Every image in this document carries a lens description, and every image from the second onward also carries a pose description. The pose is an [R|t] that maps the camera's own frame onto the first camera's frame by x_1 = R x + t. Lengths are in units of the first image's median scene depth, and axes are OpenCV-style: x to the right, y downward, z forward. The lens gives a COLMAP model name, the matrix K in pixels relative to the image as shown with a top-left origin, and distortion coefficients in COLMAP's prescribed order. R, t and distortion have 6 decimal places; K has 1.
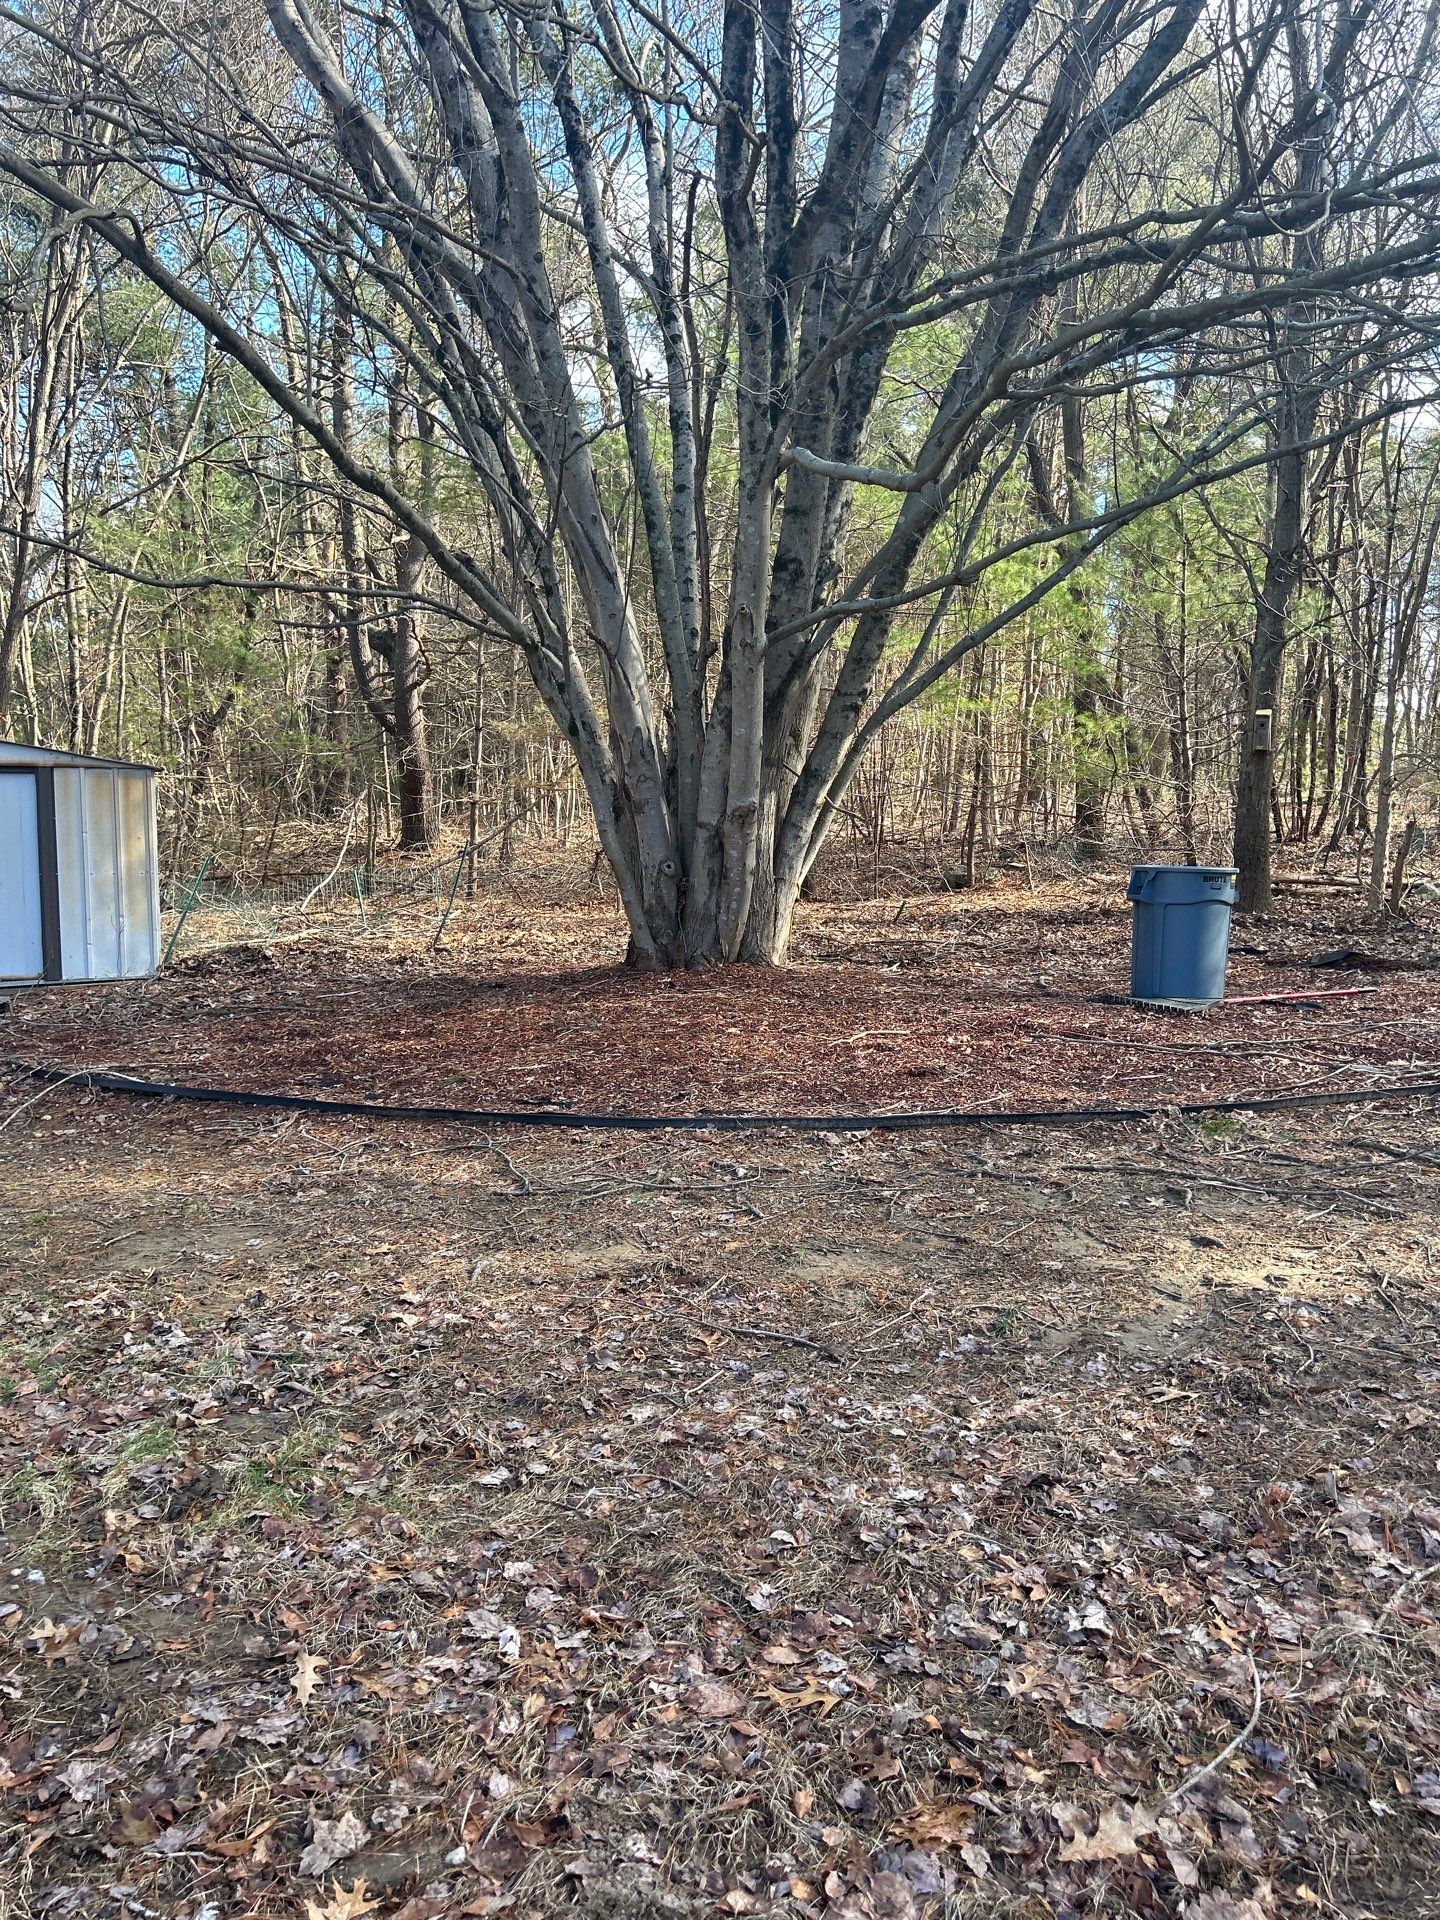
lens RADIAL K [[1439.2, 0, 729.2], [0, 1439.2, 965.4], [0, 0, 1]] dist [0.040219, -0.042457]
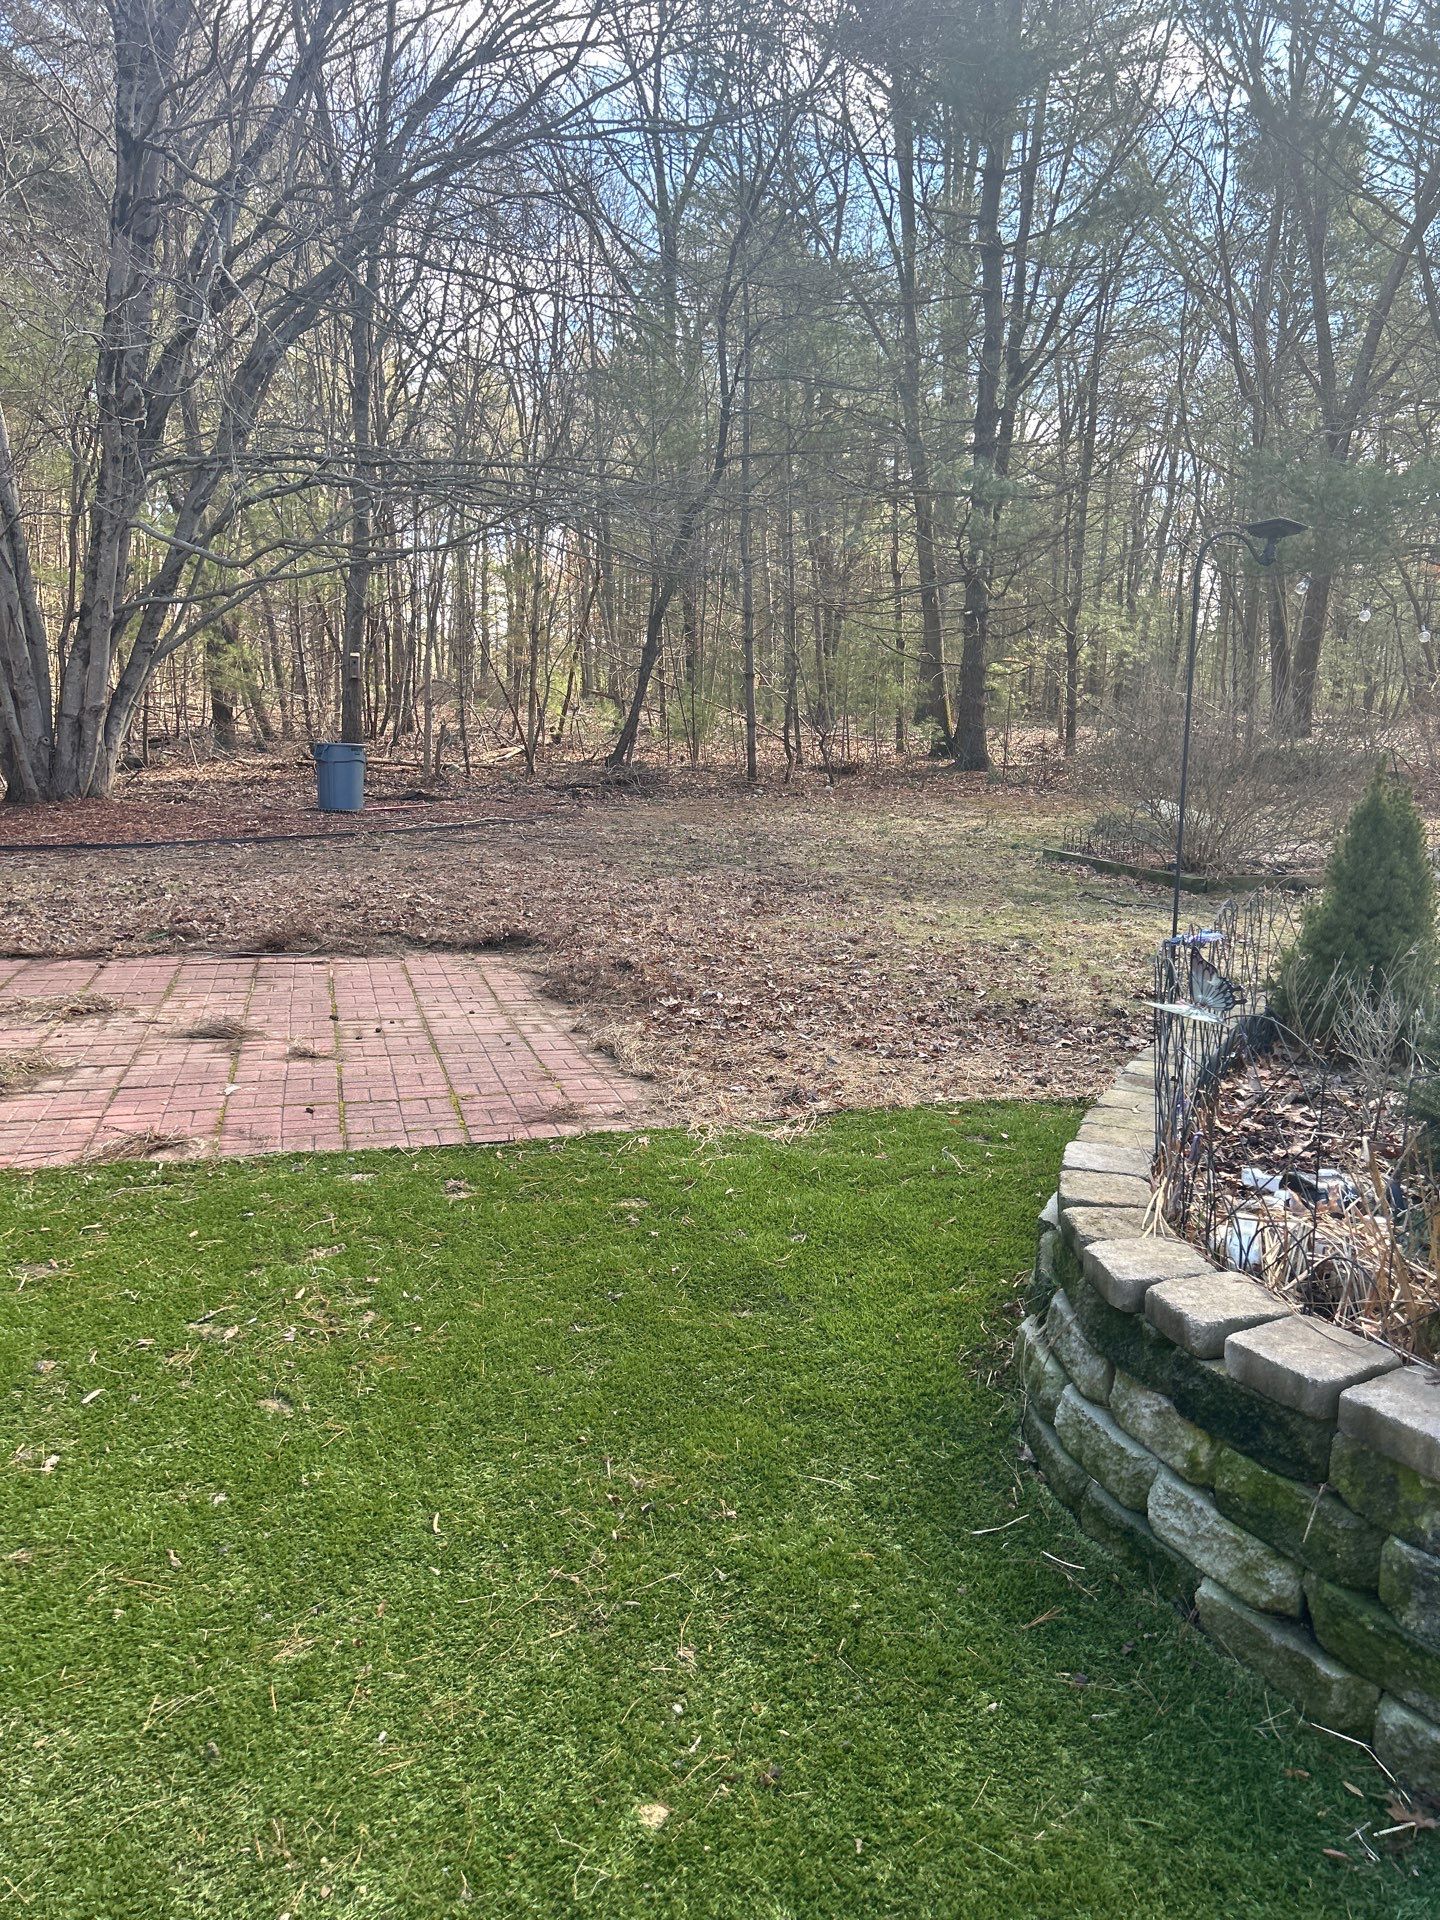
lens RADIAL K [[1439.2, 0, 729.2], [0, 1439.2, 965.4], [0, 0, 1]] dist [0.040219, -0.042457]
pose [[0.810015, -0.070222, 0.582189, -0.491221], [0.029153, 0.996399, 0.079623, 0.103059], [-0.585684, -0.047523, 0.809145, -1.077642]]
